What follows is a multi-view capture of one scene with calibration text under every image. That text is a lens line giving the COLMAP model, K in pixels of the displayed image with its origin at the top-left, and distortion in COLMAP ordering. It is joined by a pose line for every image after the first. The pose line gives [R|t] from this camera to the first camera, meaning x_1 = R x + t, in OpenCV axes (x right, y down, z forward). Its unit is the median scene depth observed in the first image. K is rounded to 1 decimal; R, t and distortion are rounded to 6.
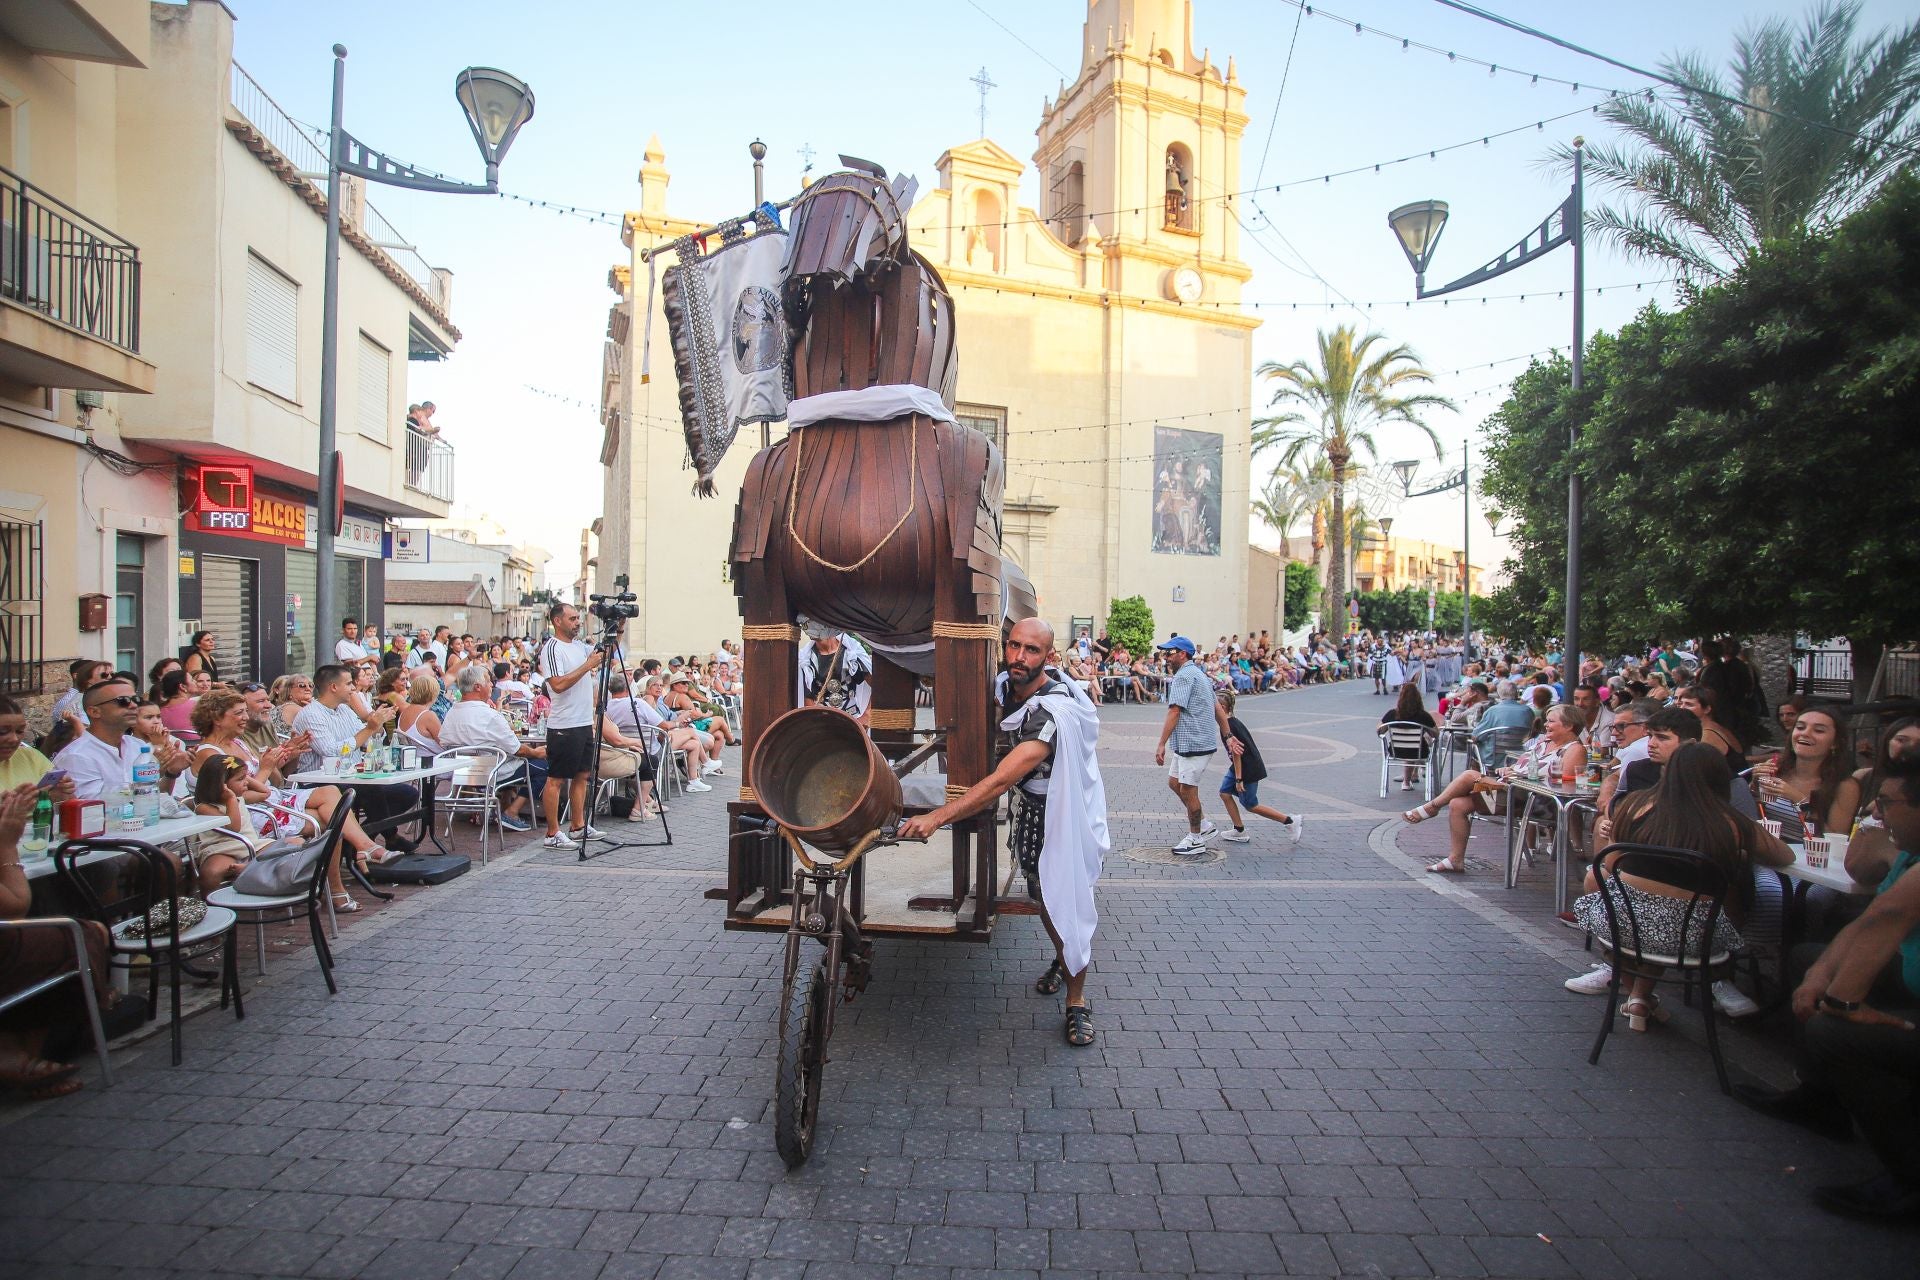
lens RADIAL K [[942.5, 0, 960.0], [0, 942.5, 640.0], [0, 0, 1]] dist [-0.061671, 0.025707]
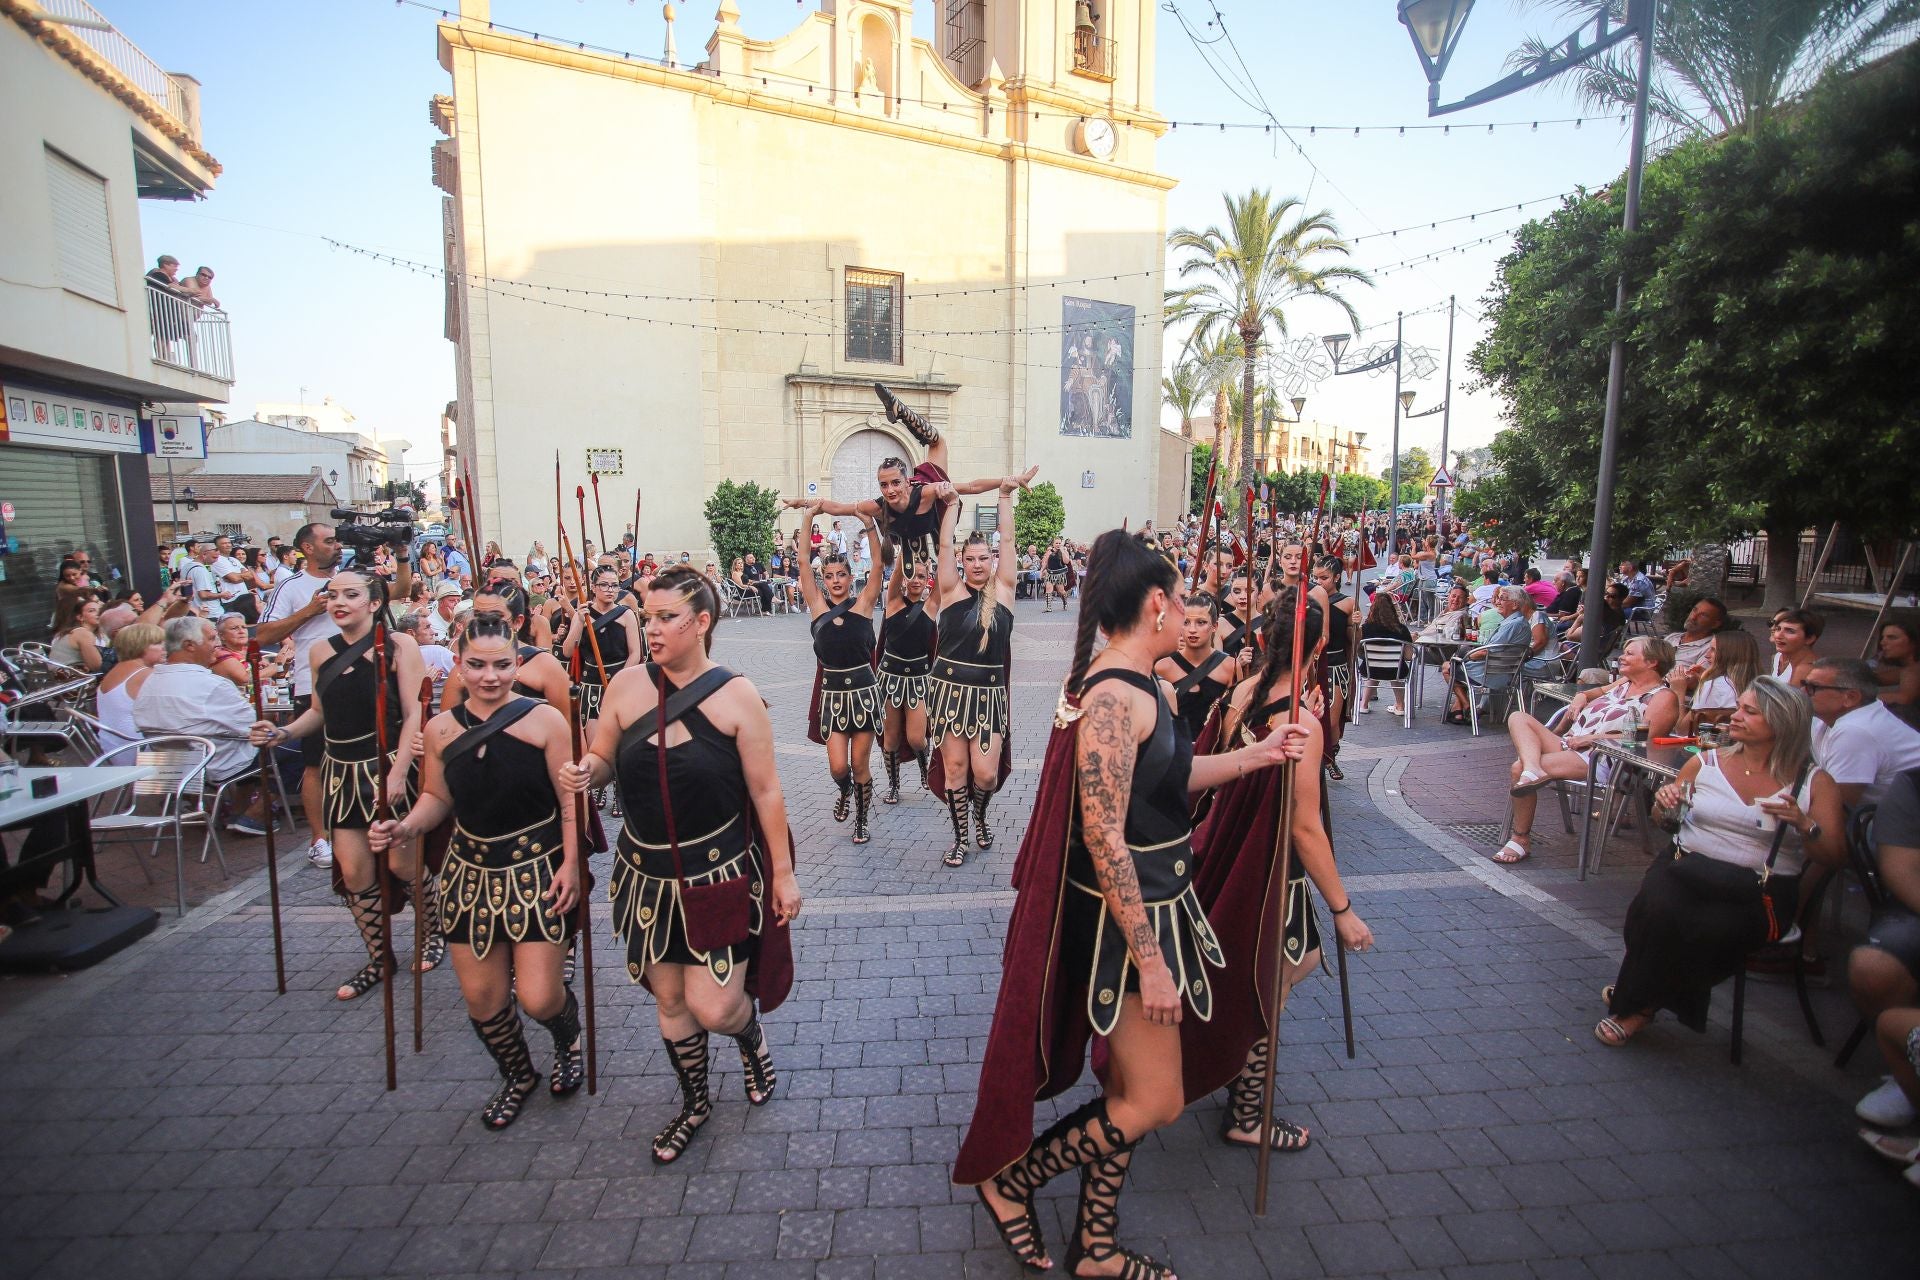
lens RADIAL K [[942.5, 0, 960.0], [0, 942.5, 640.0], [0, 0, 1]] dist [-0.061671, 0.025707]
pose [[0.993867, -0.028713, 0.106791, -0.001199], [0.015447, 0.992282, 0.123036, -0.007155], [-0.109499, -0.120632, 0.986640, 0.062102]]
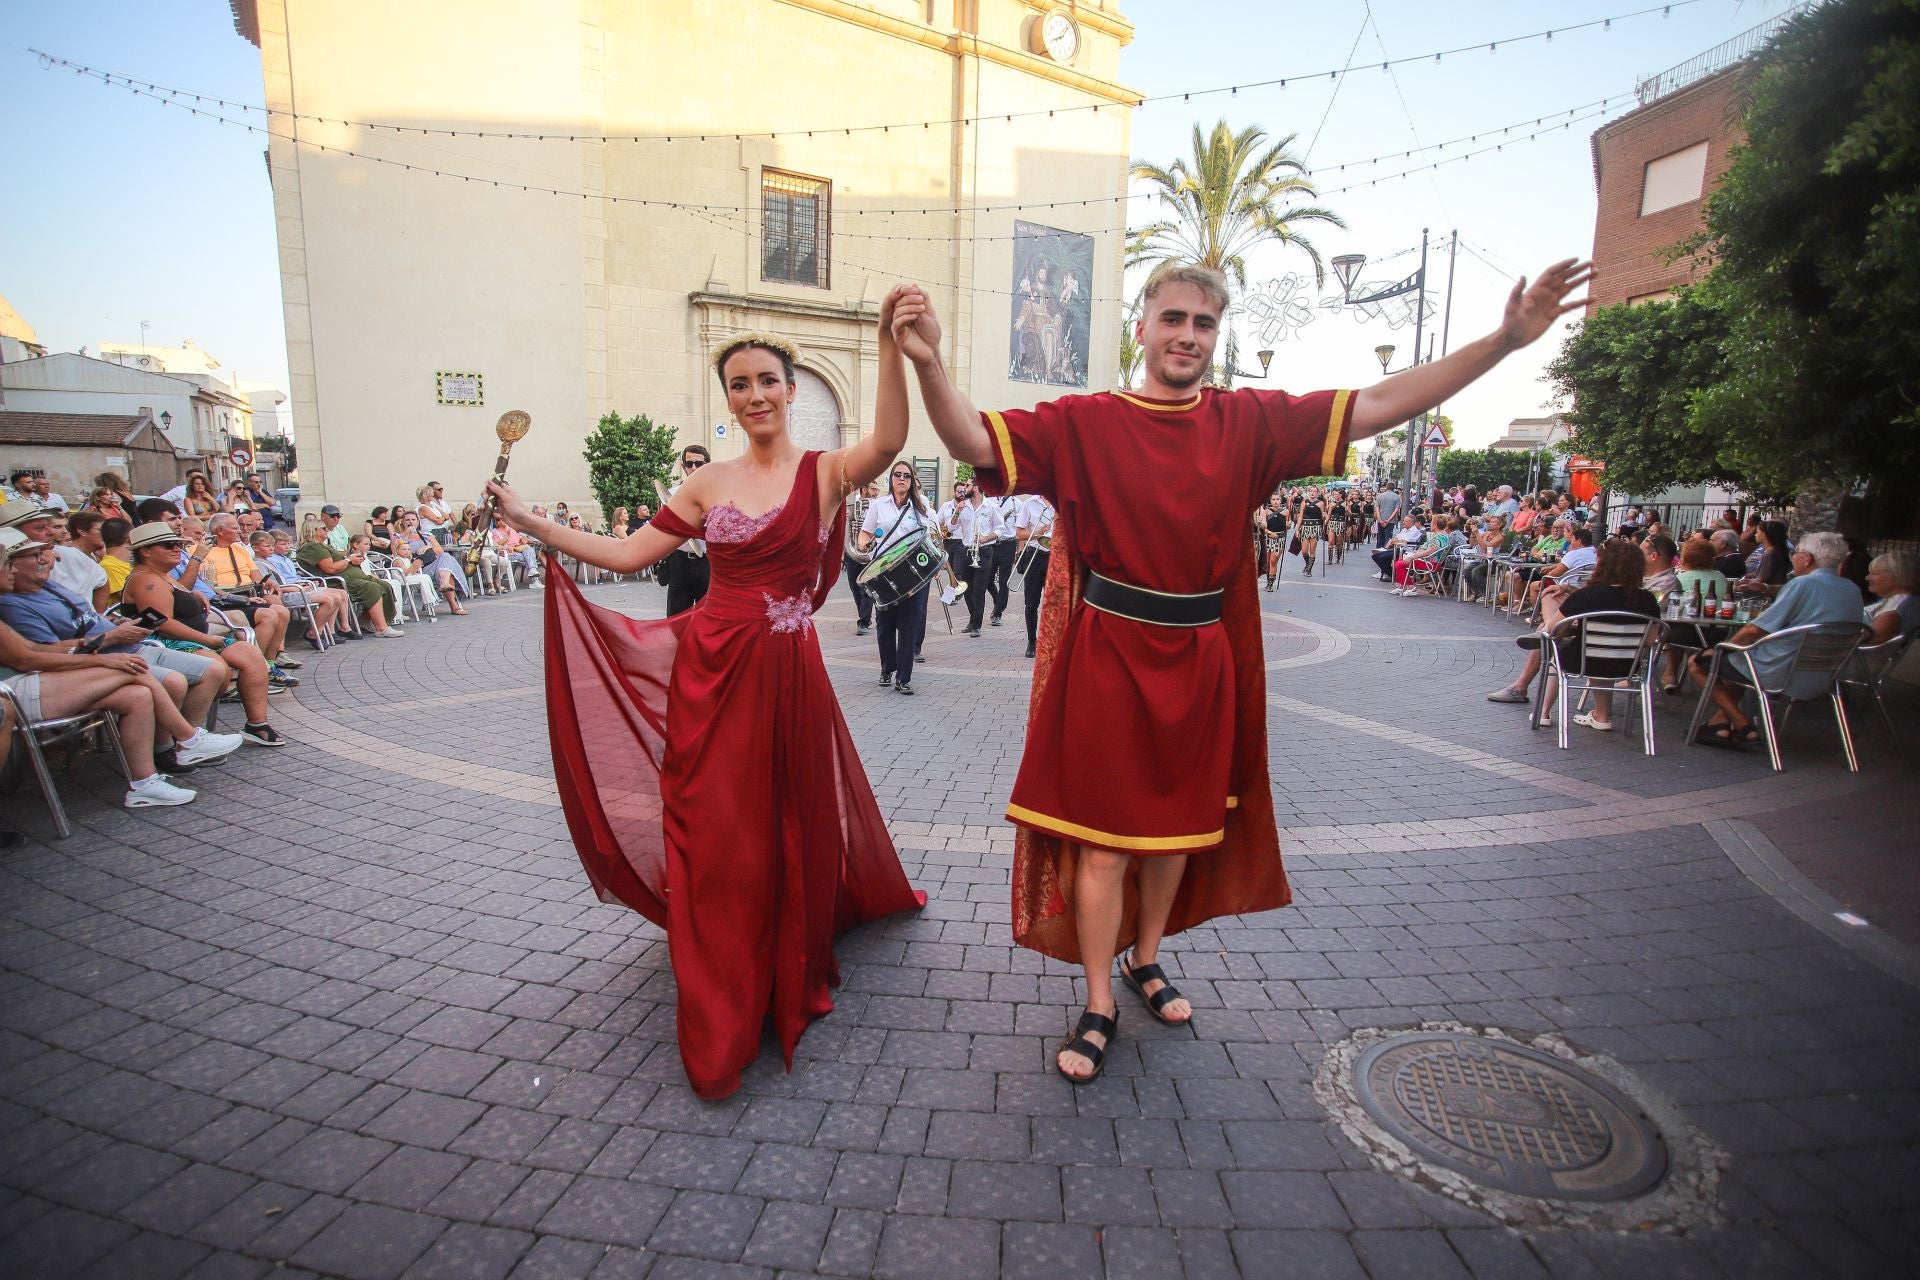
lens RADIAL K [[942.5, 0, 960.0], [0, 942.5, 640.0], [0, 0, 1]] dist [-0.061671, 0.025707]
pose [[0.981525, -0.025517, 0.189626, 0.000304], [-0.003406, 0.988581, 0.150654, 0.008162], [-0.191305, -0.148516, 0.970229, 0.178737]]
